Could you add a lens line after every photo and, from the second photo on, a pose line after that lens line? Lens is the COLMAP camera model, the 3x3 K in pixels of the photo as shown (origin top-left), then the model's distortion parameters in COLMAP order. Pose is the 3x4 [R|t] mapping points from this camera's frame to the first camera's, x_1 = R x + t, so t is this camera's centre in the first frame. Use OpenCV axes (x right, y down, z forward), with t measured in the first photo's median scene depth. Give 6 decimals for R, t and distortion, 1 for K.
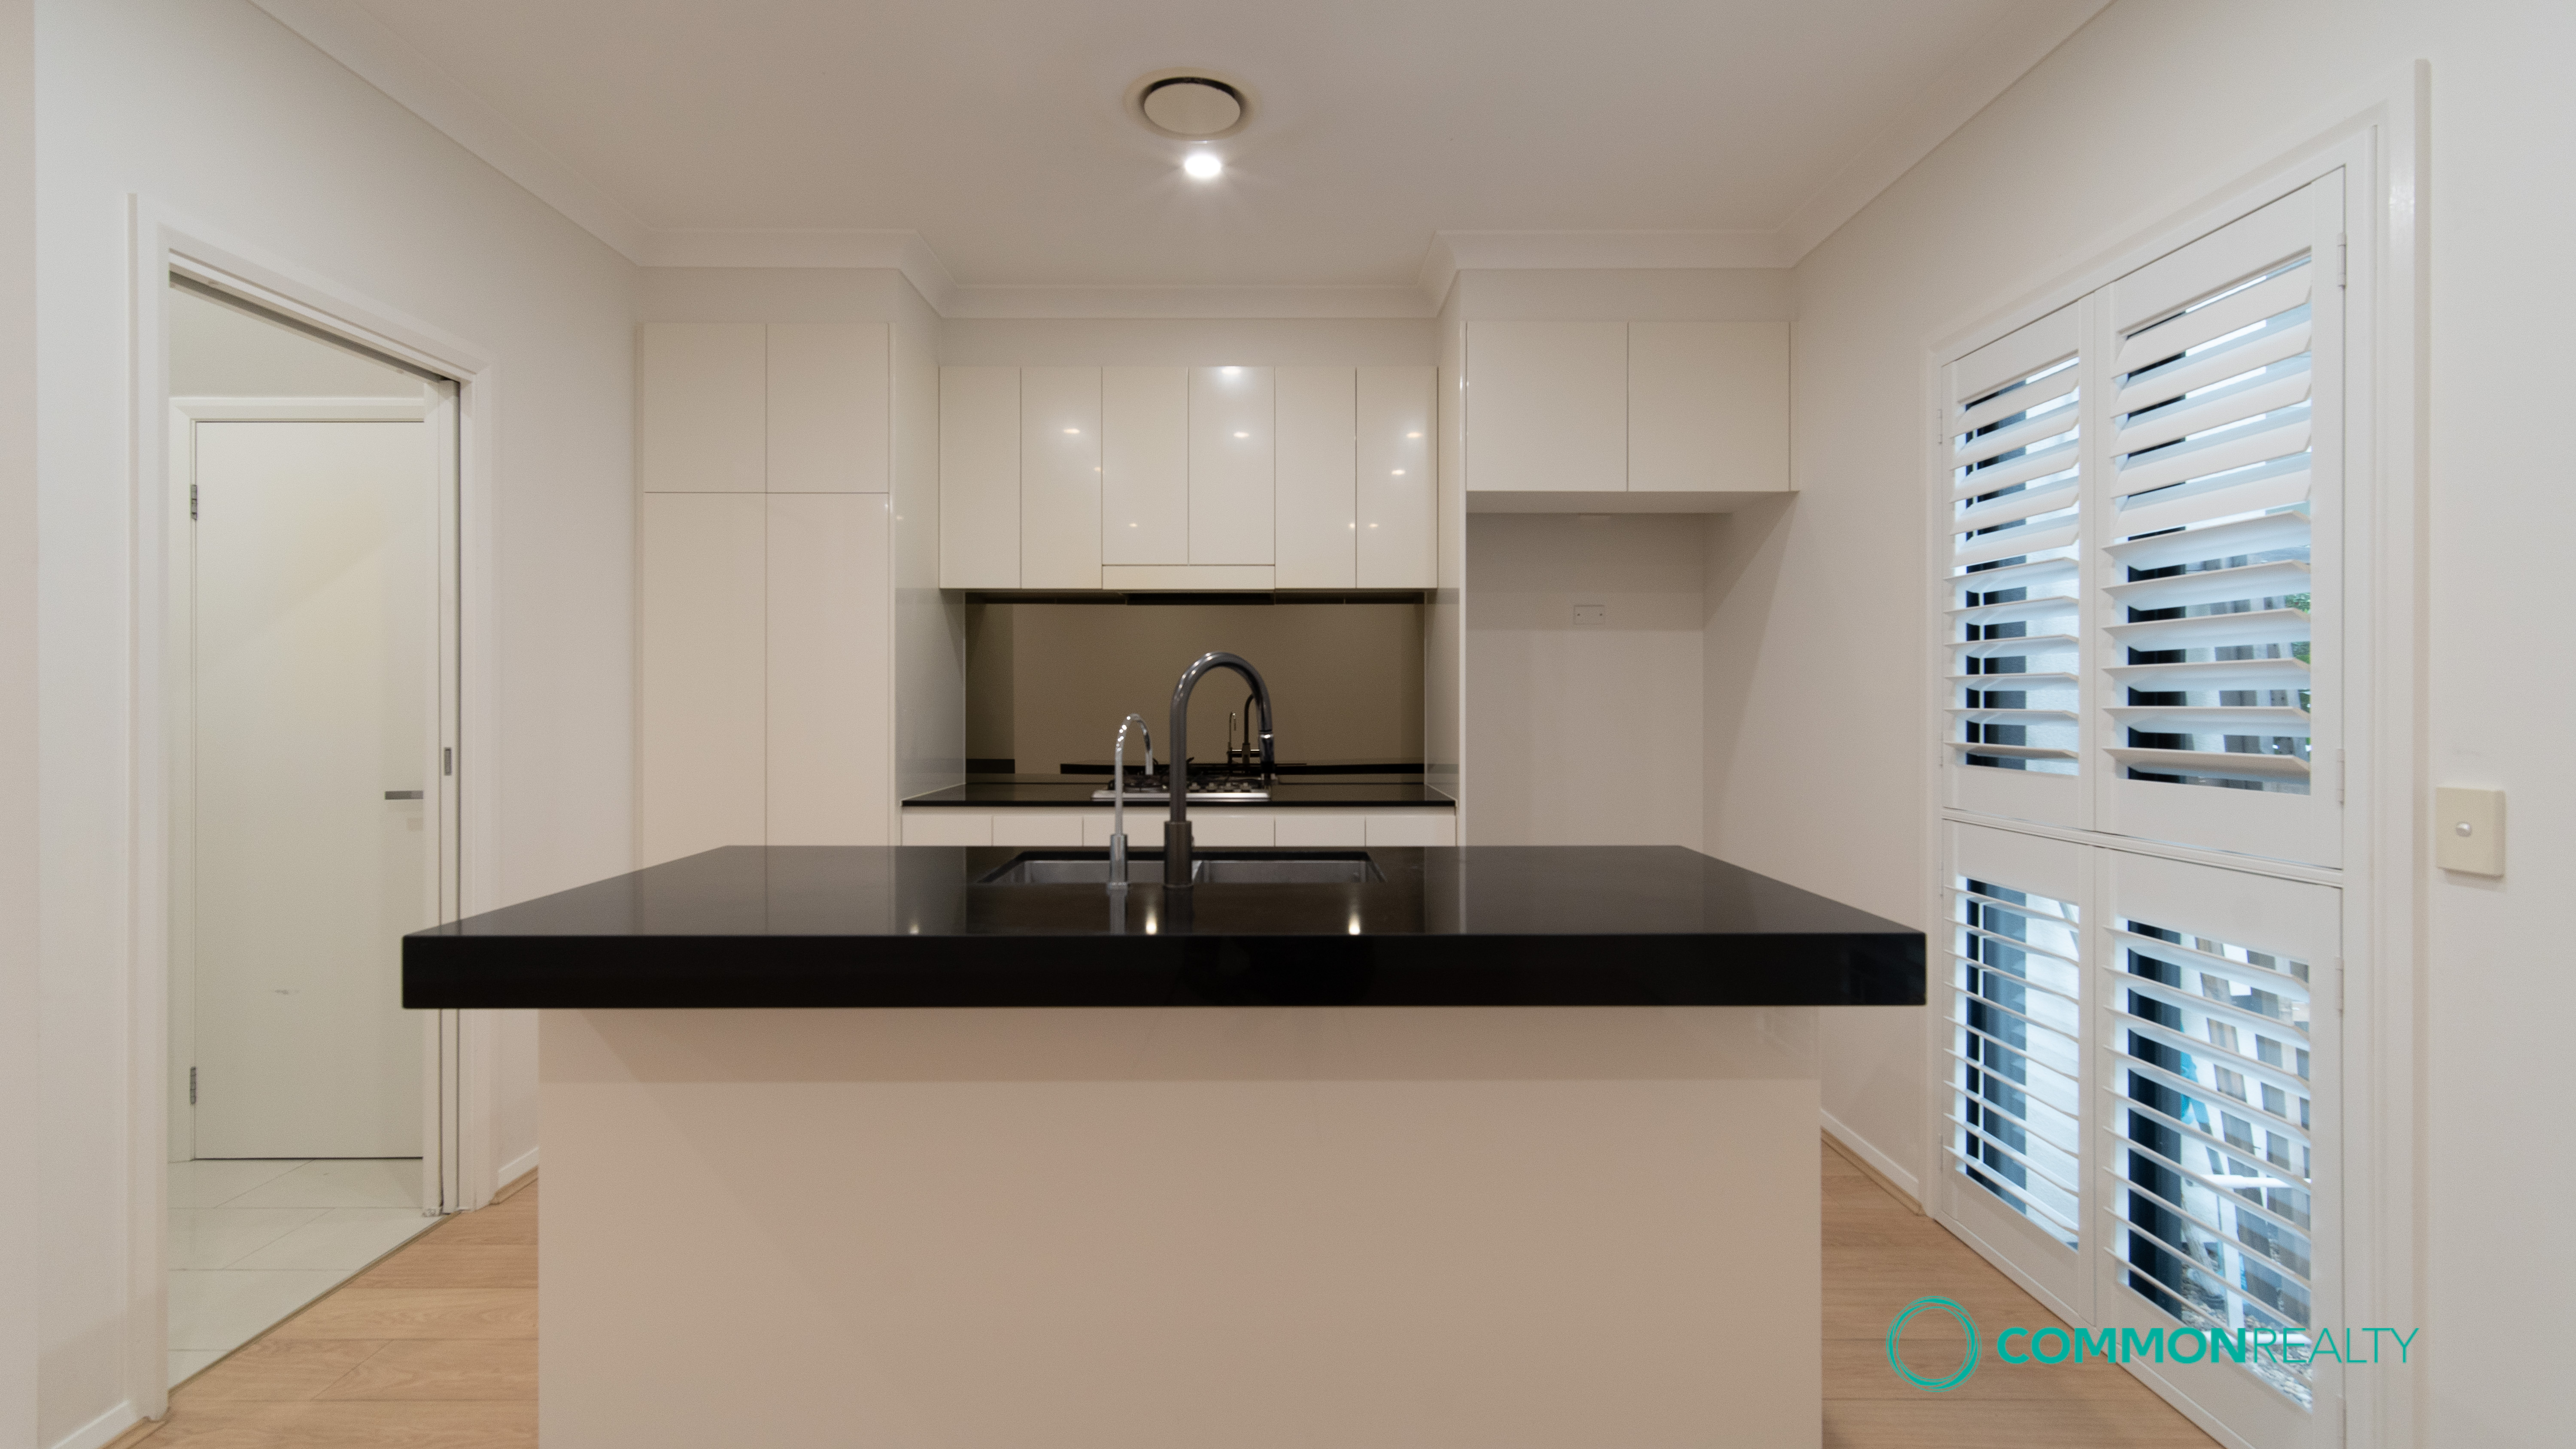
lens RADIAL K [[1125.4, 0, 1288.4], [0, 1125.4, 701.2], [0, 0, 1]] dist [-0.003576, 0.000540]
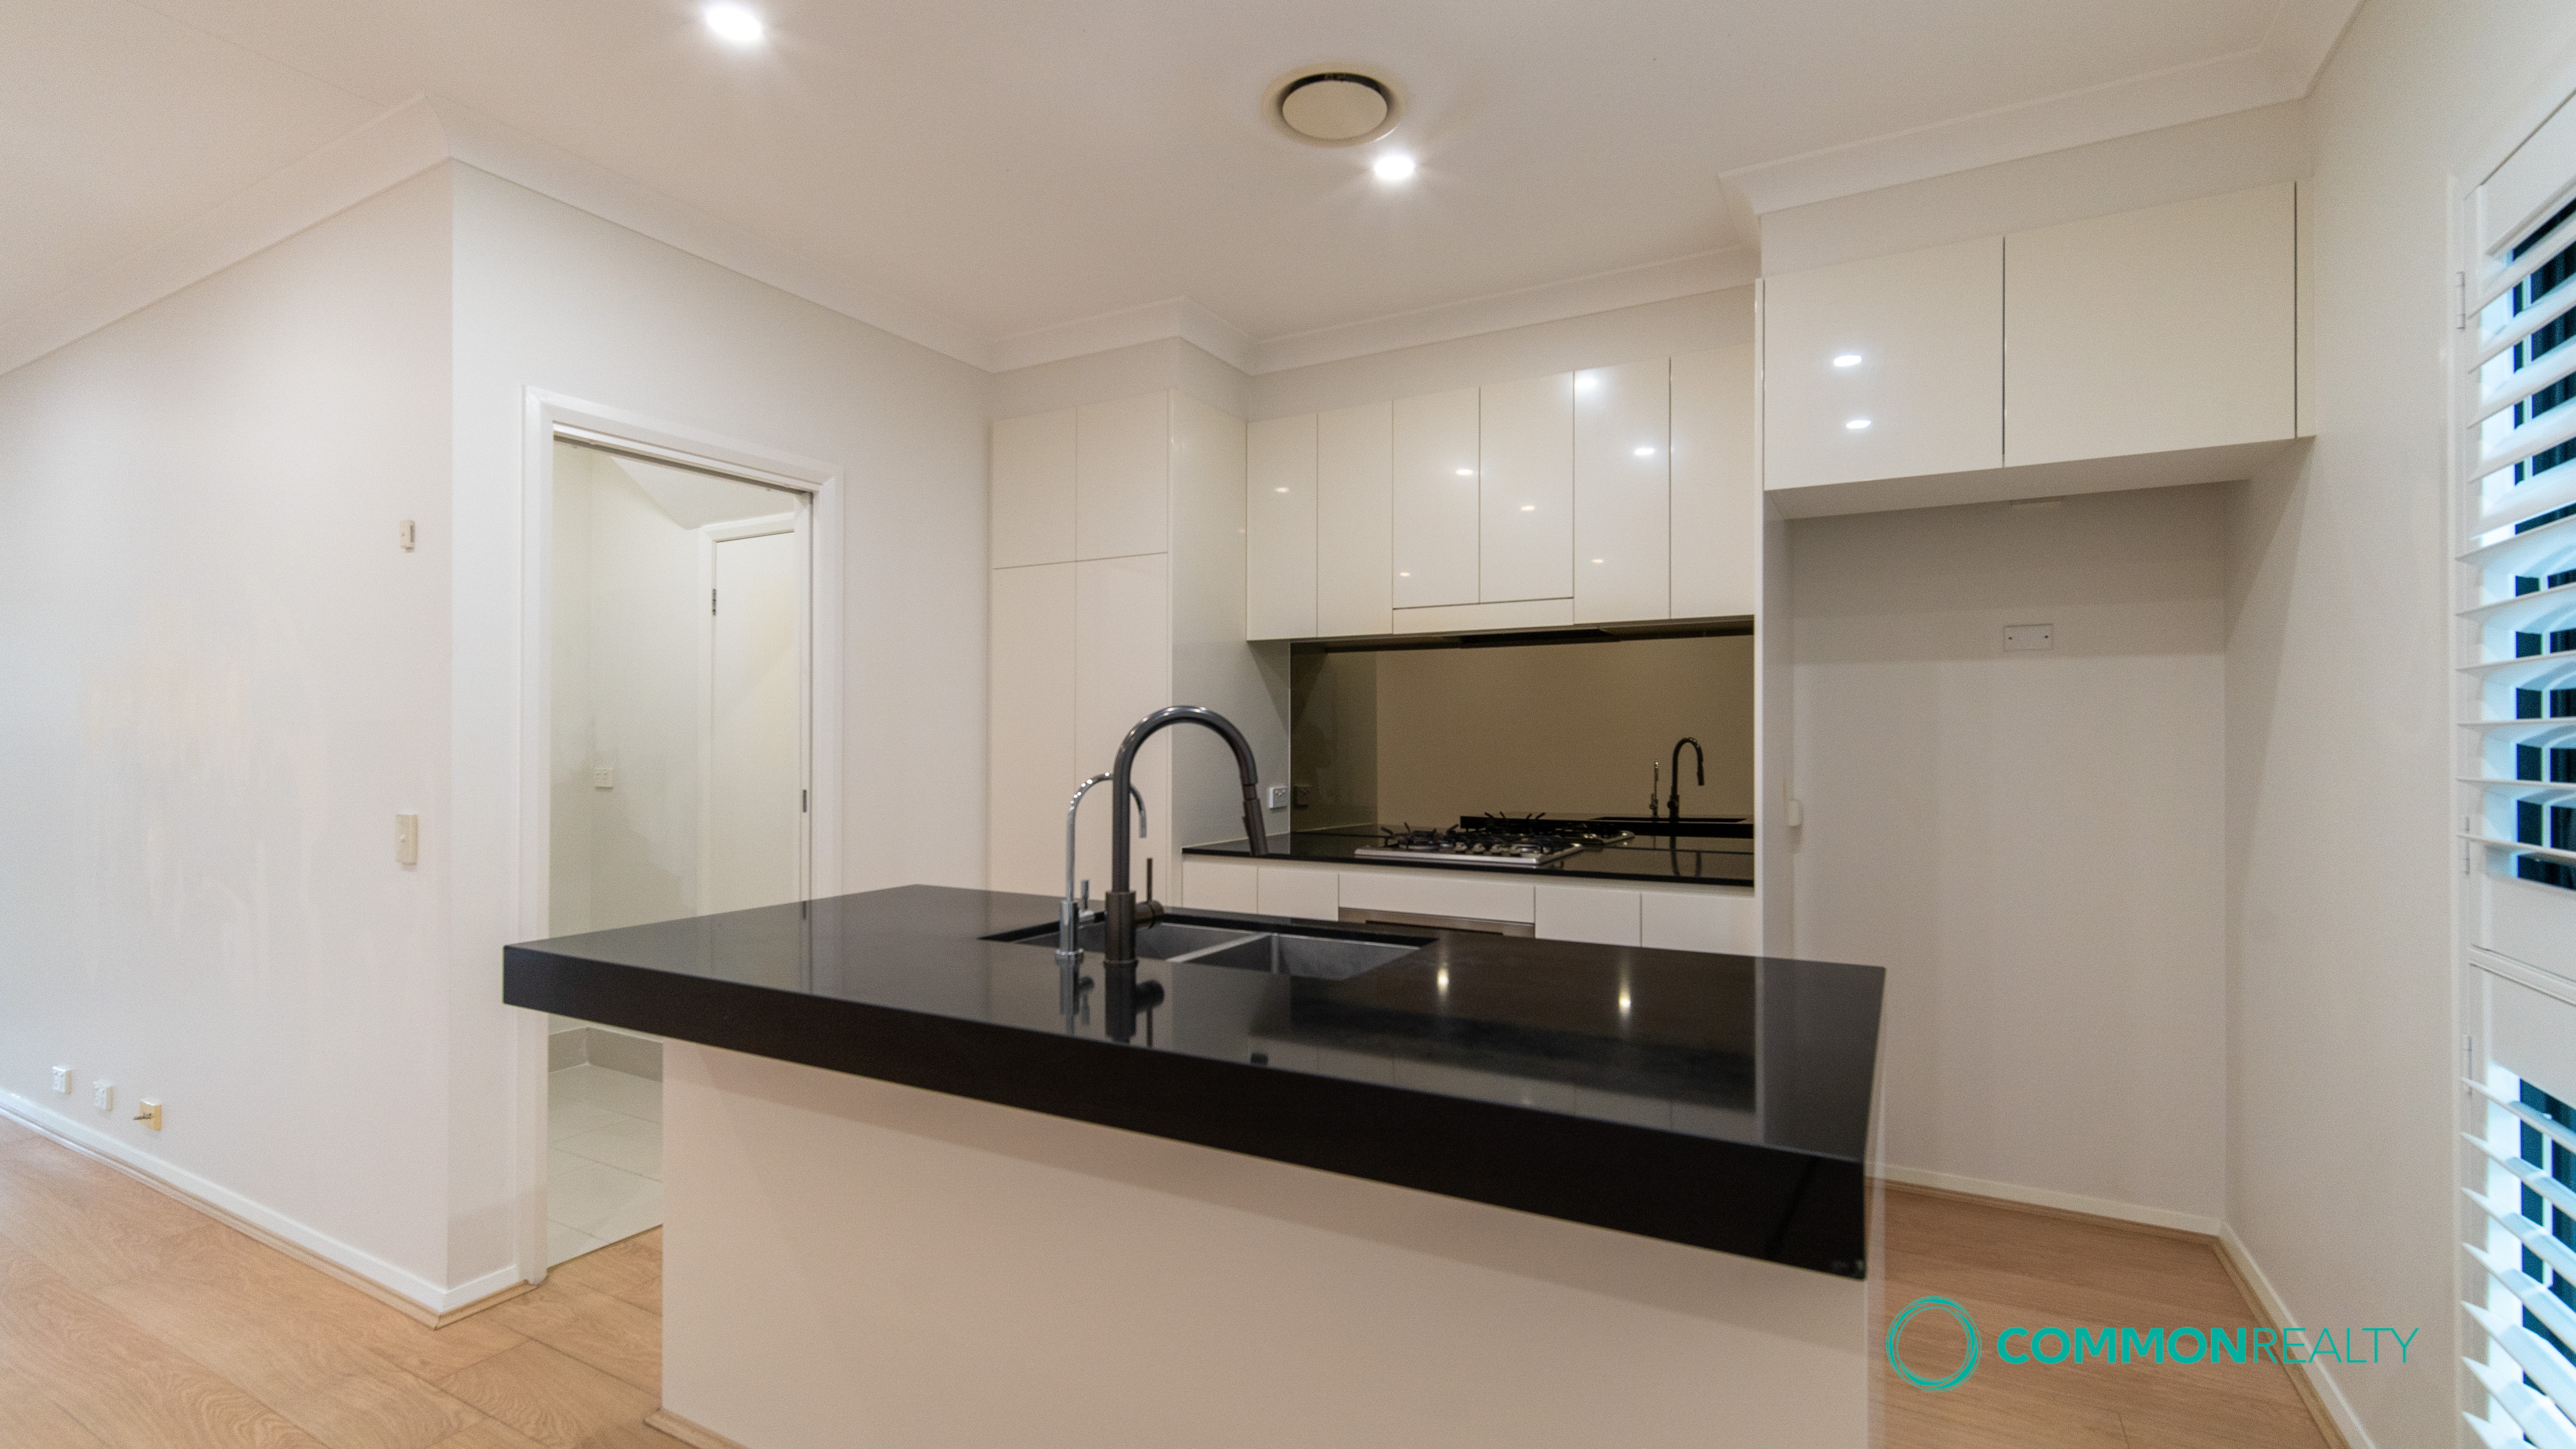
lens RADIAL K [[1125.4, 0, 1290.0], [0, 1125.4, 746.1], [0, 0, 1]] dist [-0.003576, 0.000540]
pose [[0.873792, 0.002351, -0.486295, 0.251655], [-0.000672, 0.999993, 0.003627, -0.009430], [0.486300, -0.002843, 0.873787, 0.142952]]
